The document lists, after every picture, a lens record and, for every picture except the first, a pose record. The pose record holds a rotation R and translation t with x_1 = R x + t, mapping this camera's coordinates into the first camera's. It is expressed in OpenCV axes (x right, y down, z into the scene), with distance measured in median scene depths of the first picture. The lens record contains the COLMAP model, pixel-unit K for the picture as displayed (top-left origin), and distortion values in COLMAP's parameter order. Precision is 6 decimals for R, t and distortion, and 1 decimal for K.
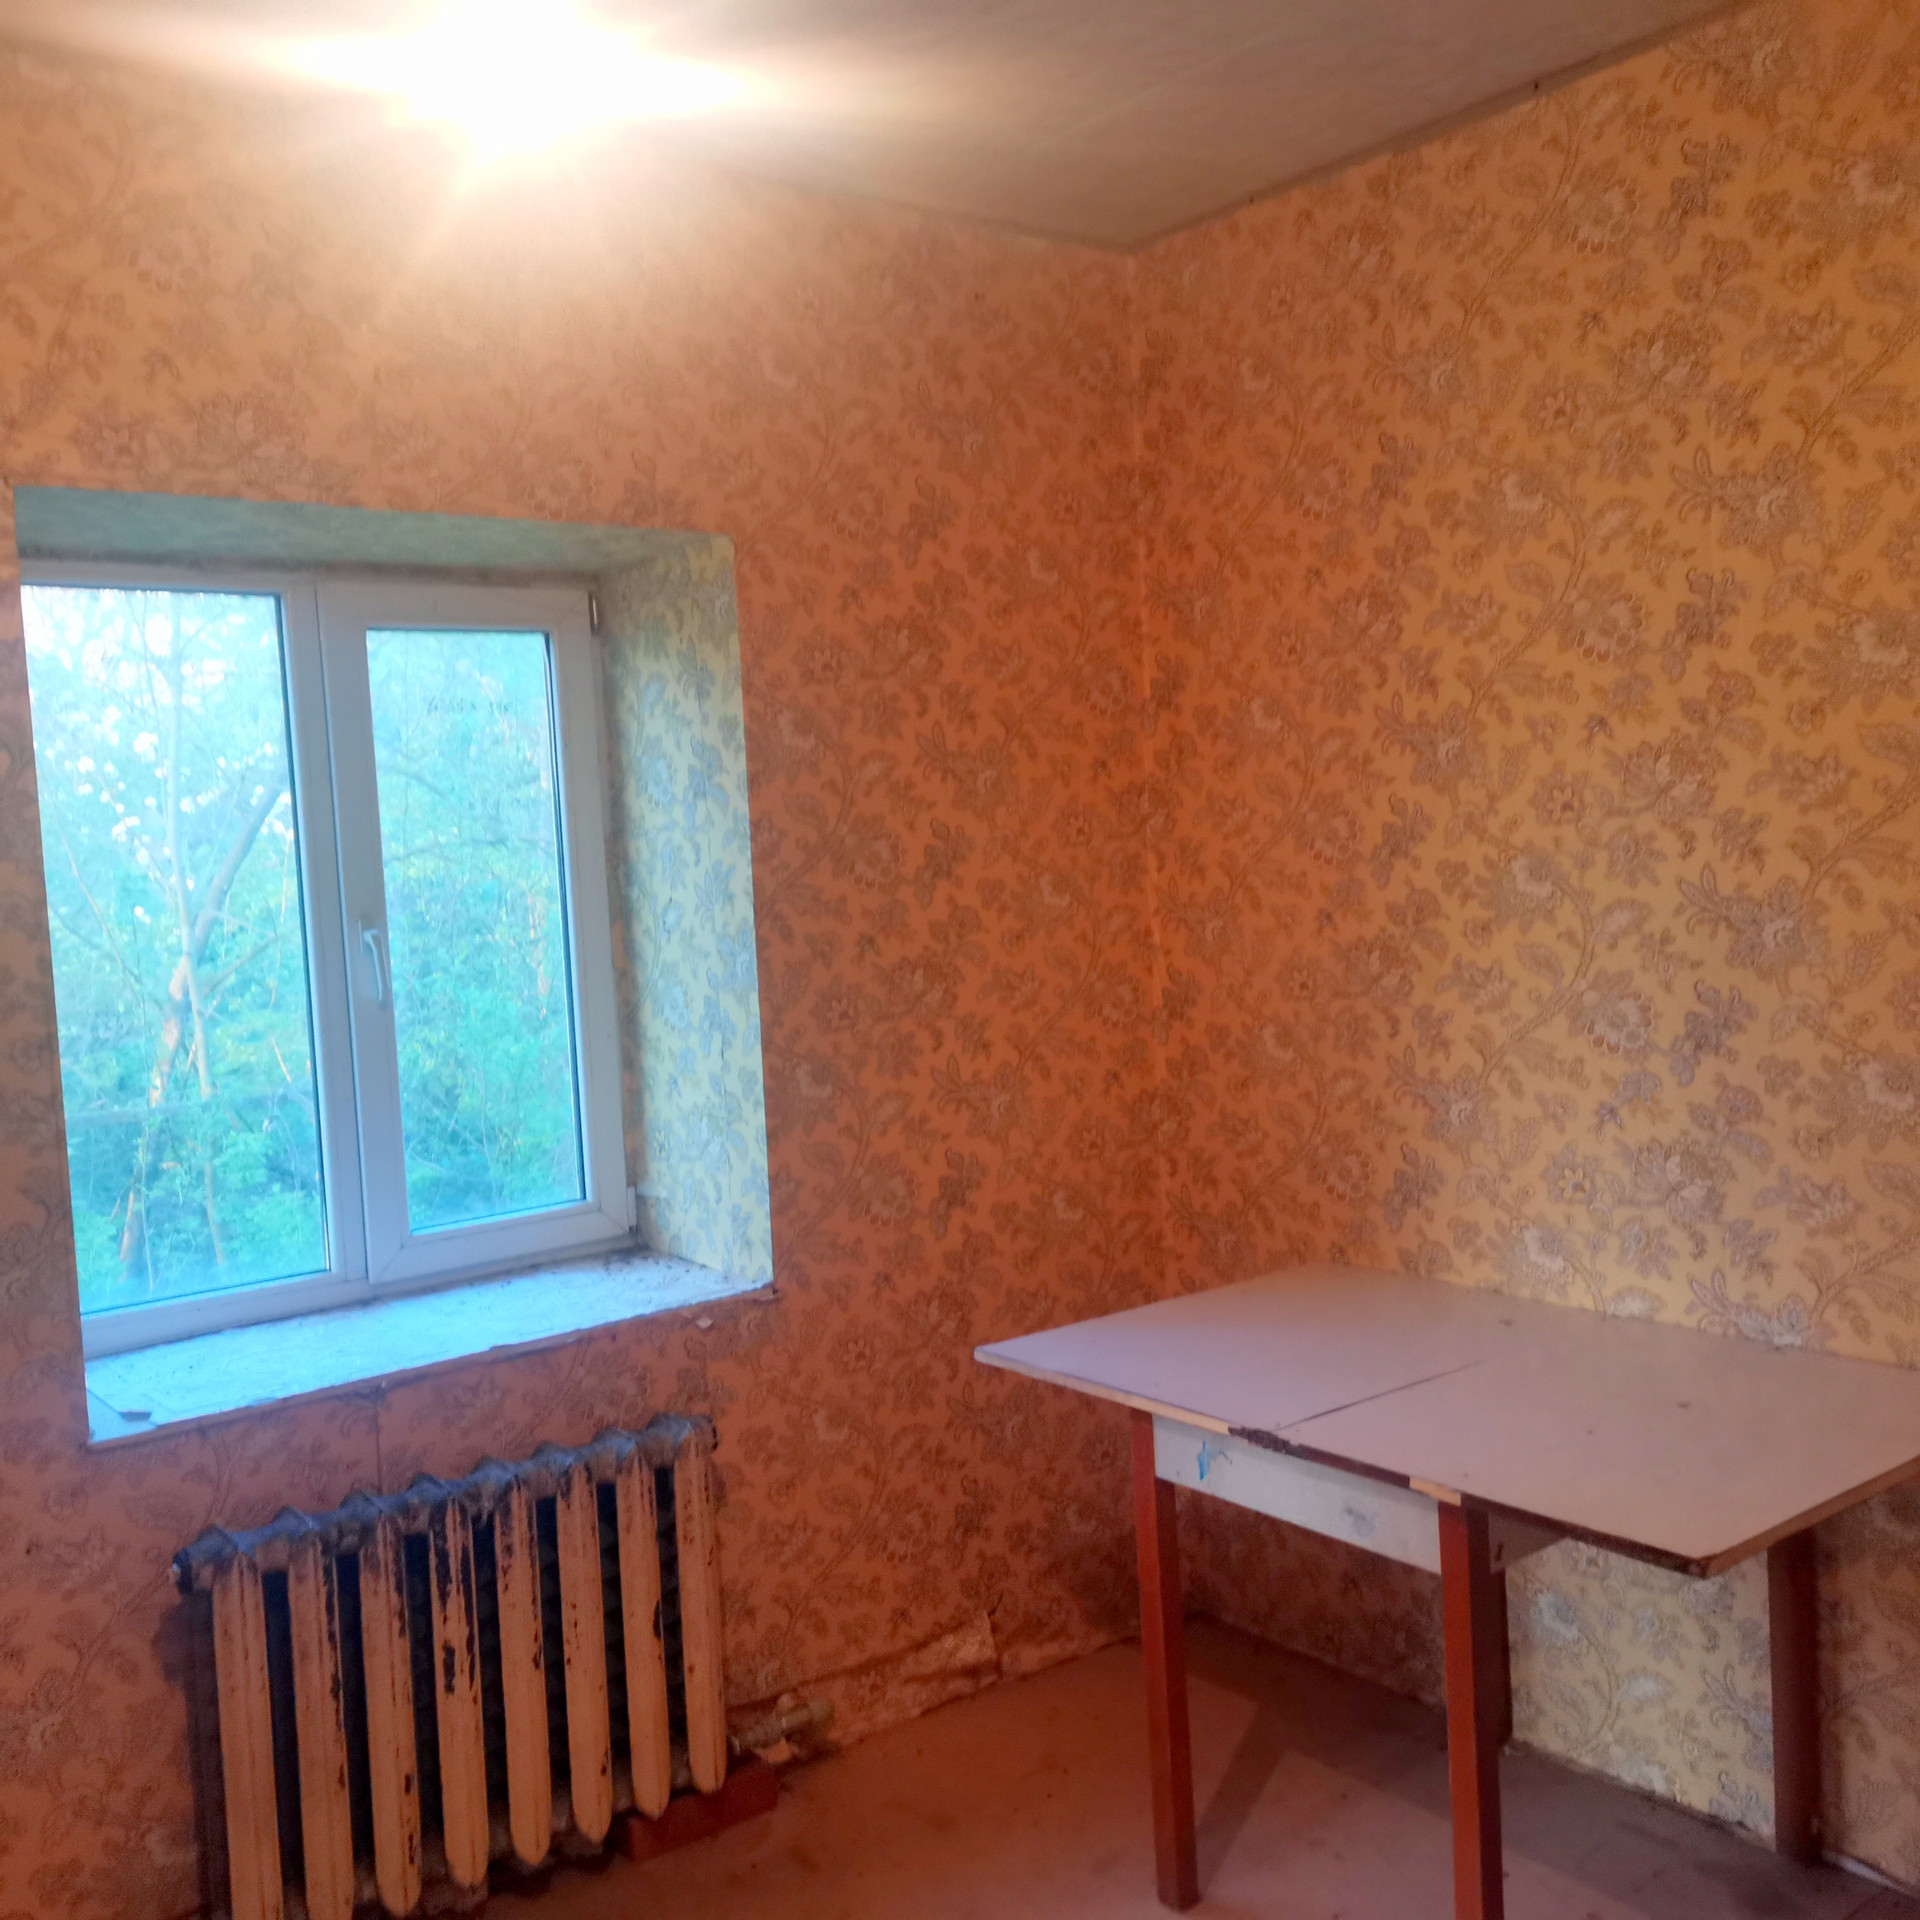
lens RADIAL K [[1885.8, 0, 964.4], [0, 1885.8, 968.2], [0, 0, 1]] dist [0.089094, -0.113722]
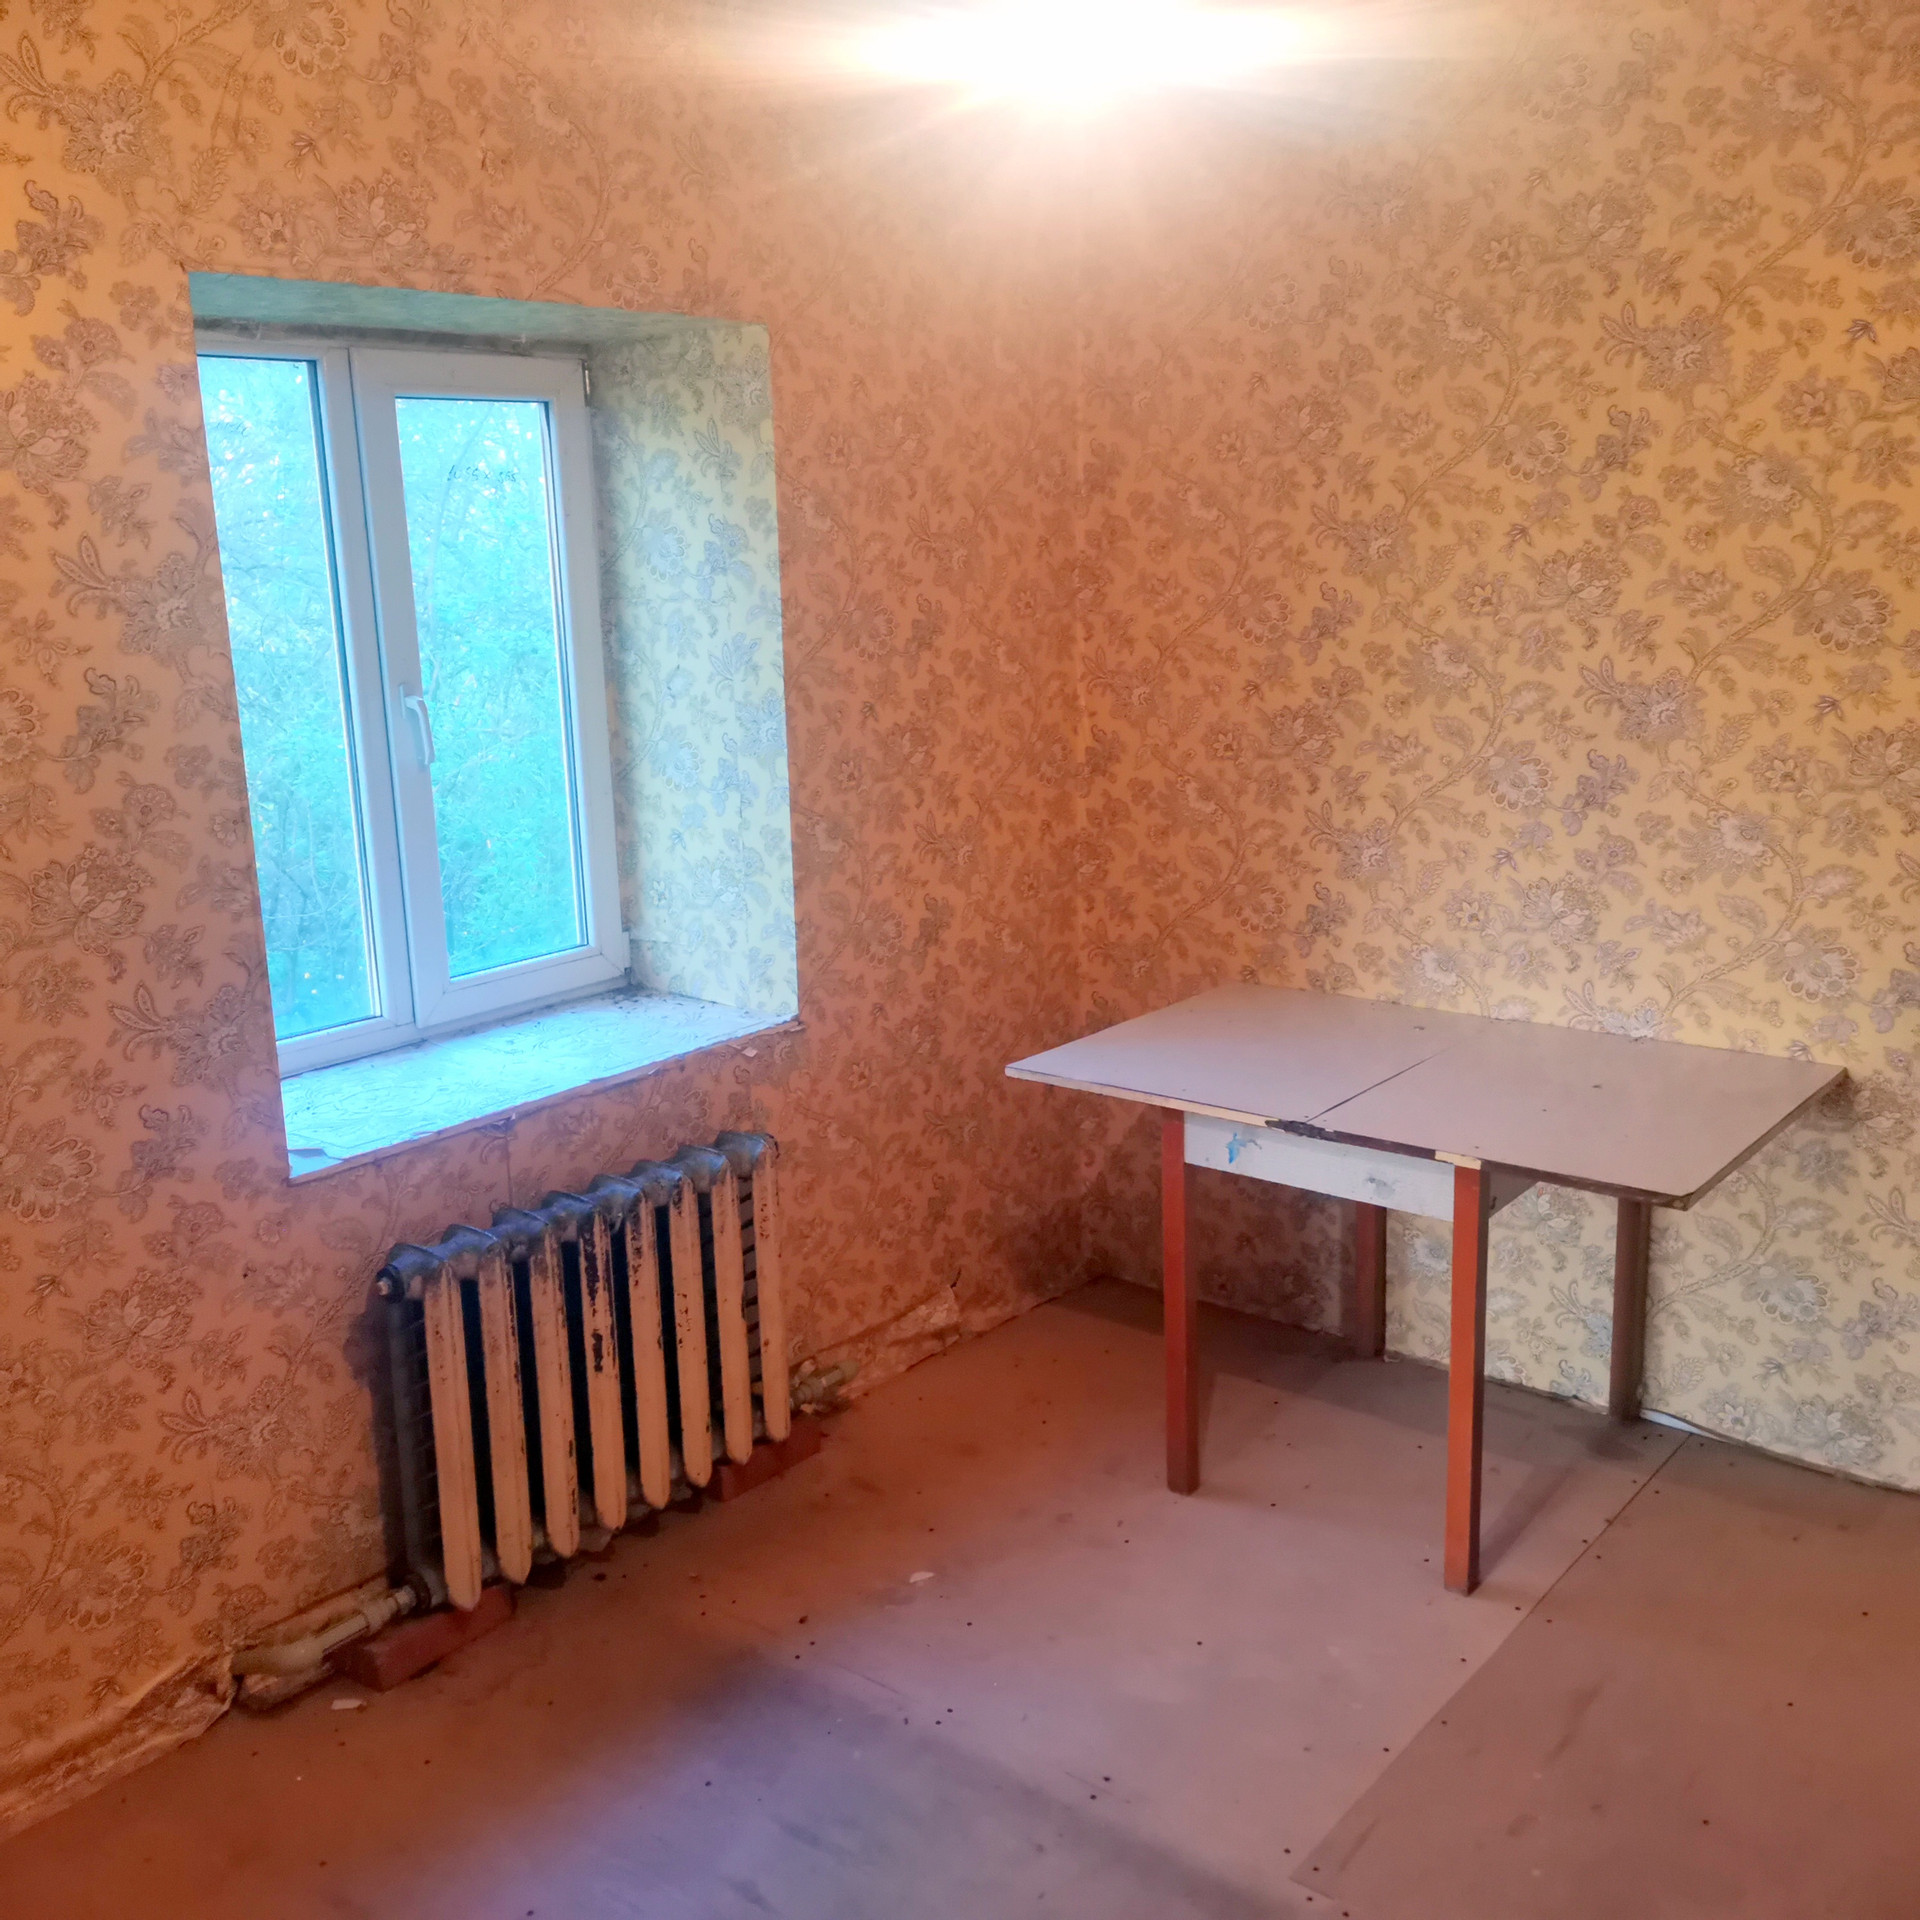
lens RADIAL K [[1885.8, 0, 964.4], [0, 1885.8, 968.2], [0, 0, 1]] dist [0.089094, -0.113722]
pose [[0.973904, -0.026907, 0.225359, -0.265150], [-0.007548, 0.988559, 0.150647, -0.033188], [-0.226834, -0.148417, 0.962558, -0.105102]]
